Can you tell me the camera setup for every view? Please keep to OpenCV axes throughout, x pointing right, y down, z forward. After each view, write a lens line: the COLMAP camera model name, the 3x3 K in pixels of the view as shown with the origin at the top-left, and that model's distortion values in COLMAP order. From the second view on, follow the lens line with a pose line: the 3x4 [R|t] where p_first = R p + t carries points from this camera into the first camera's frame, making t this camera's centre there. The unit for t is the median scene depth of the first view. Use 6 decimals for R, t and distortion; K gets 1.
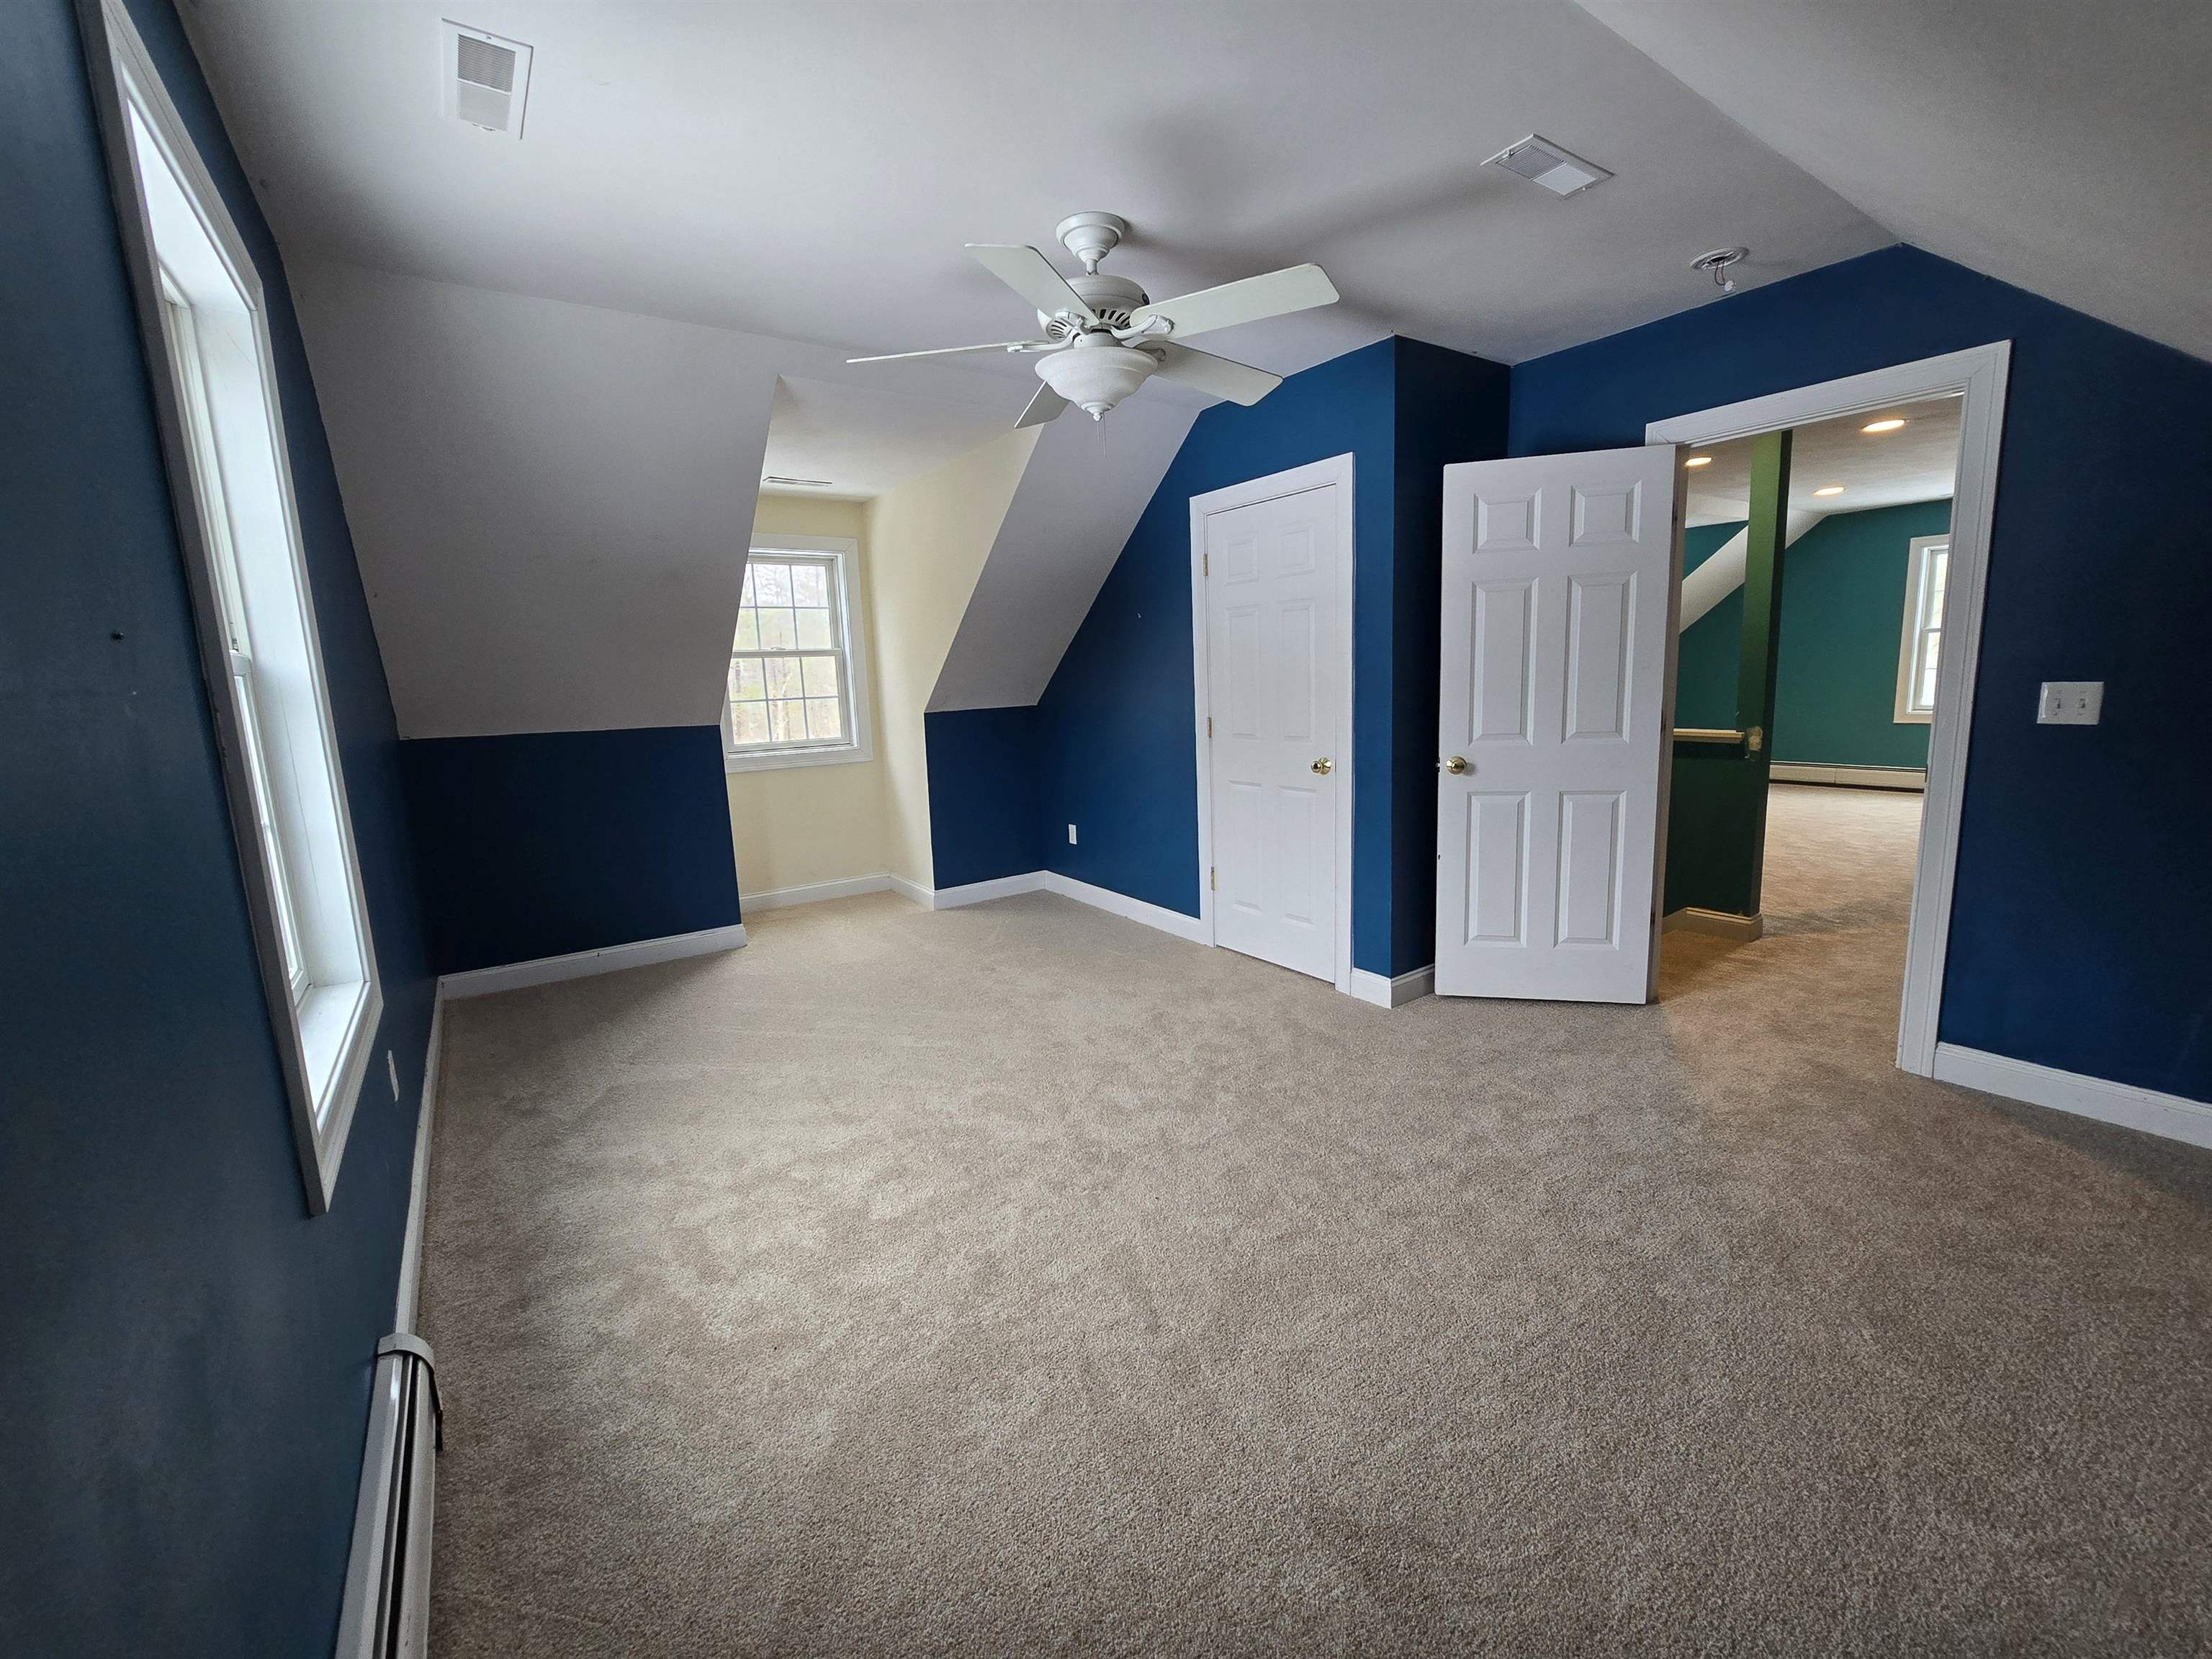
lens RADIAL K [[897.4, 0, 1097.9], [0, 897.4, 817.2], [0, 0, 1]] dist [-0.001037, -0.000132]
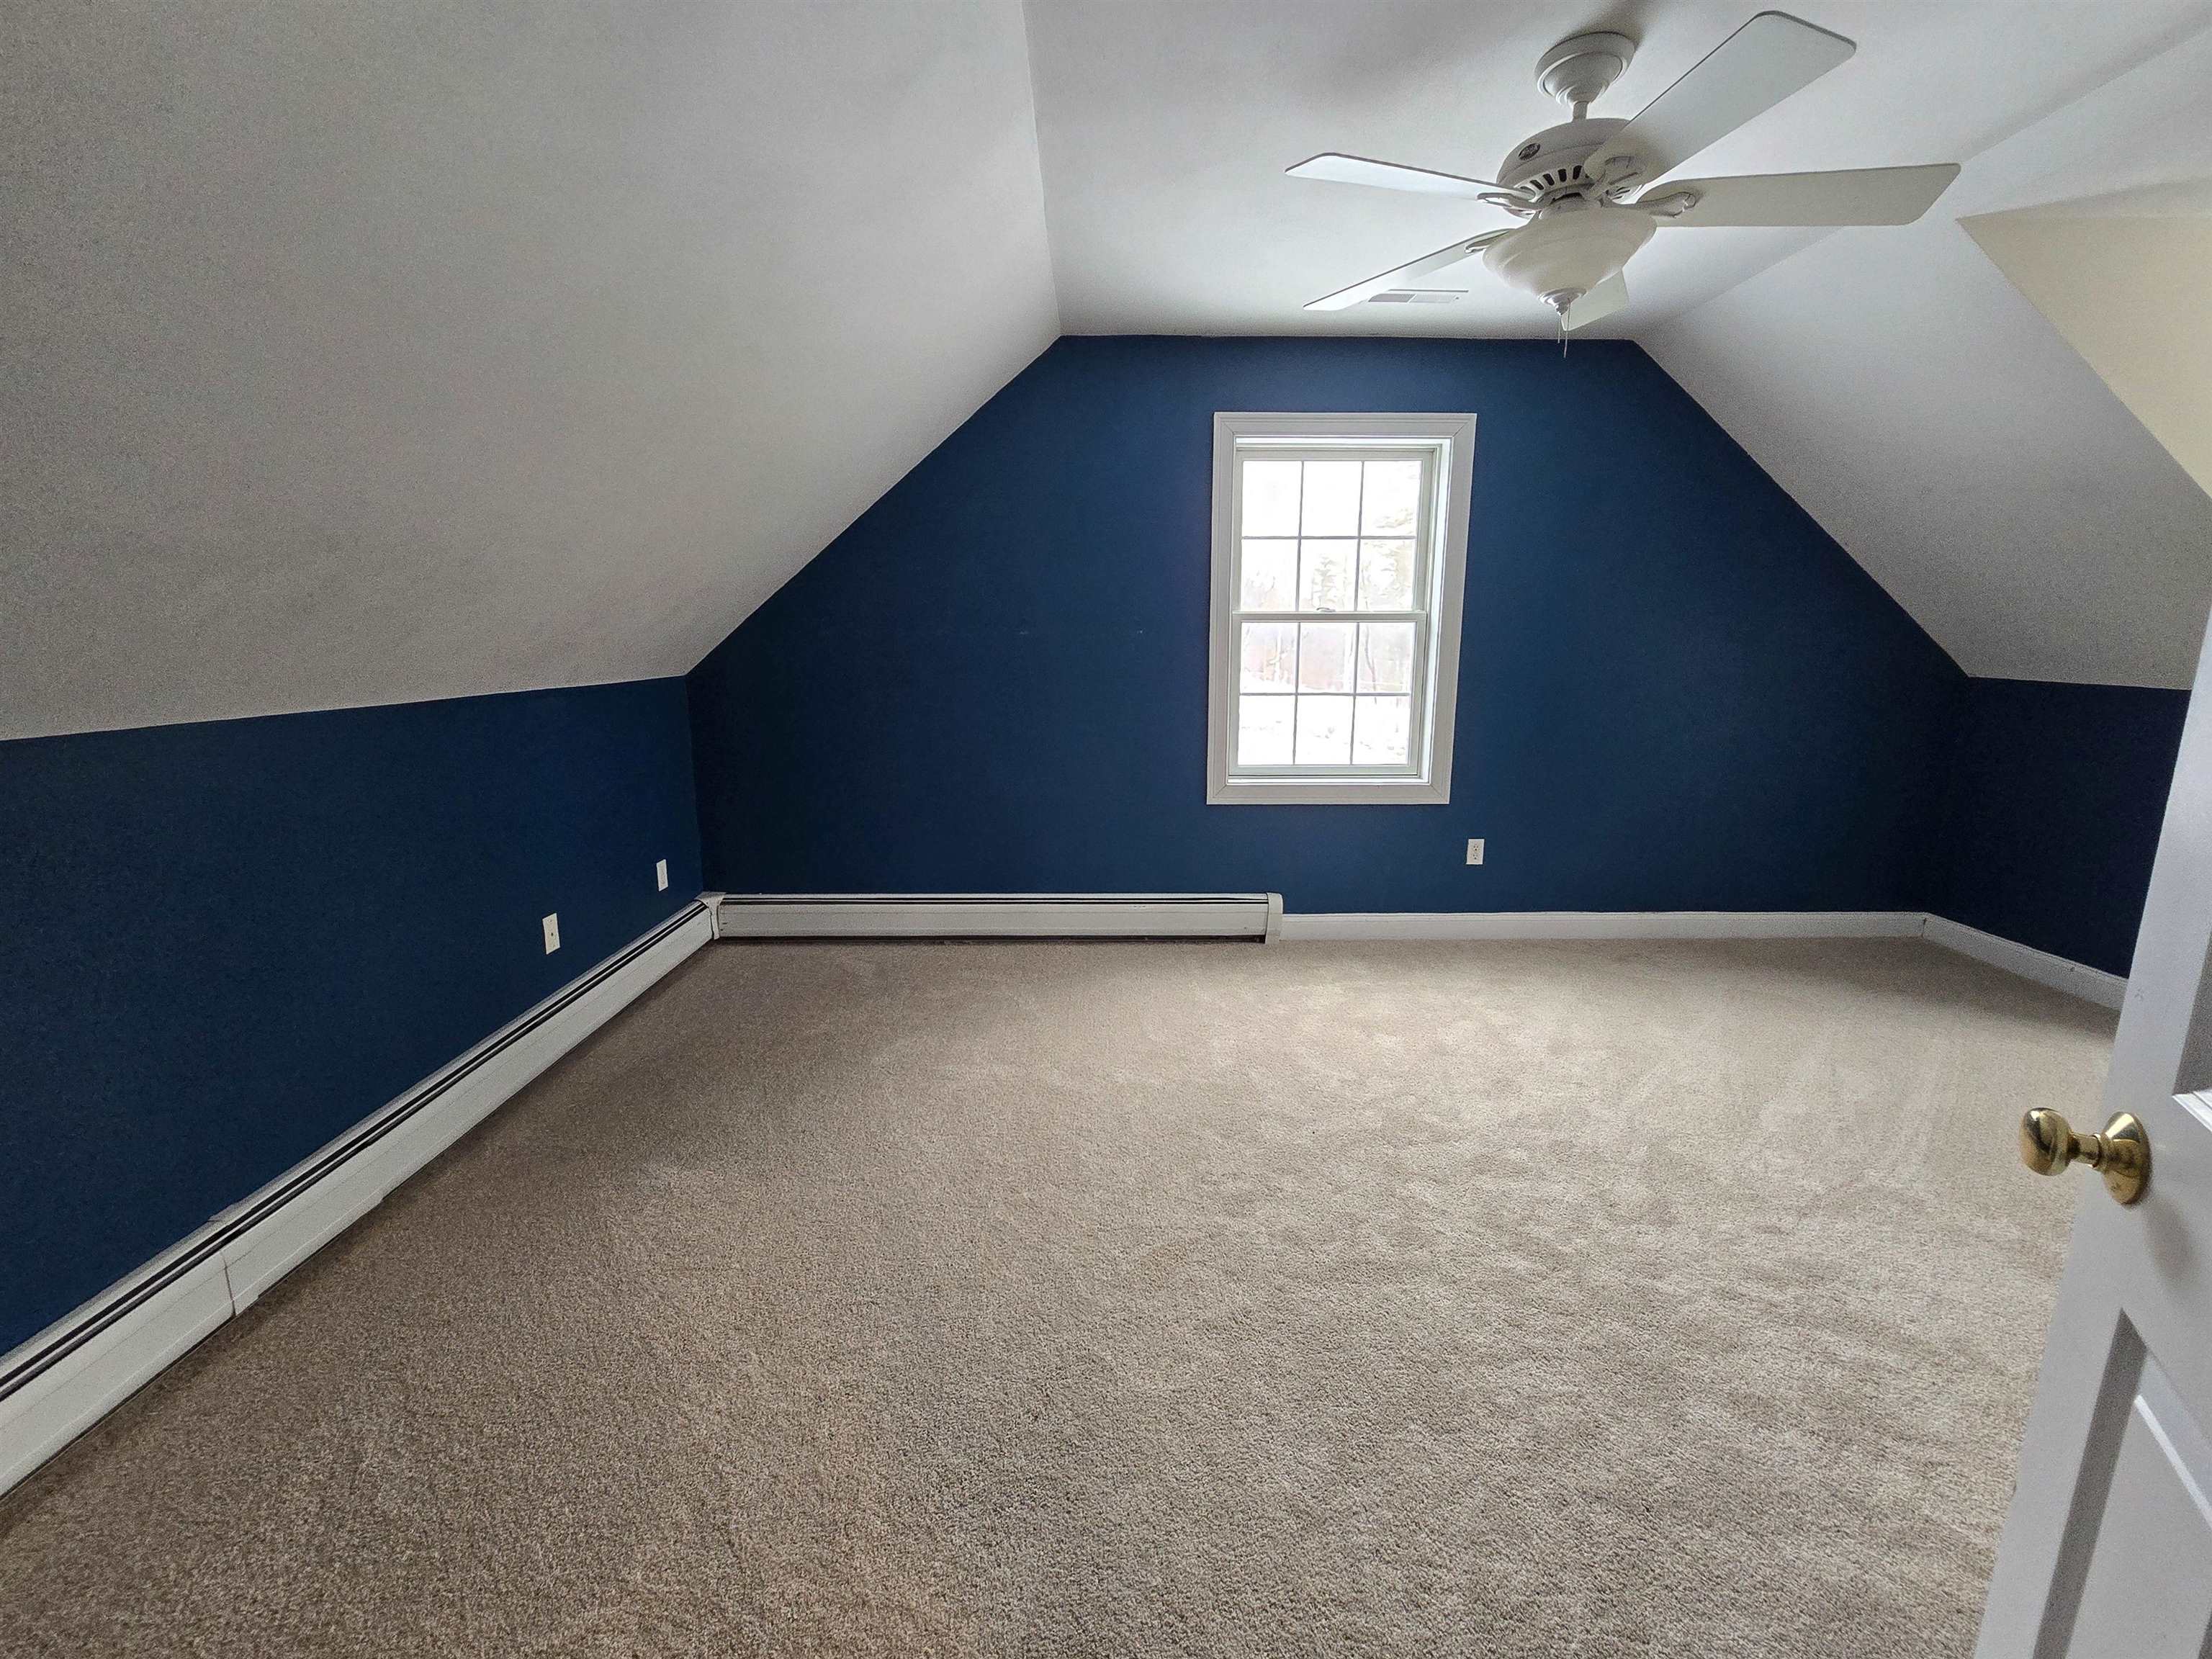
lens RADIAL K [[897.4, 0, 1097.9], [0, 897.4, 817.2], [0, 0, 1]] dist [-0.001037, -0.000132]
pose [[-0.591519, 0.179801, -0.785988, 0.832025], [-0.096407, 0.952054, 0.290344, -0.183214], [0.800507, 0.247518, -0.545824, 1.073530]]
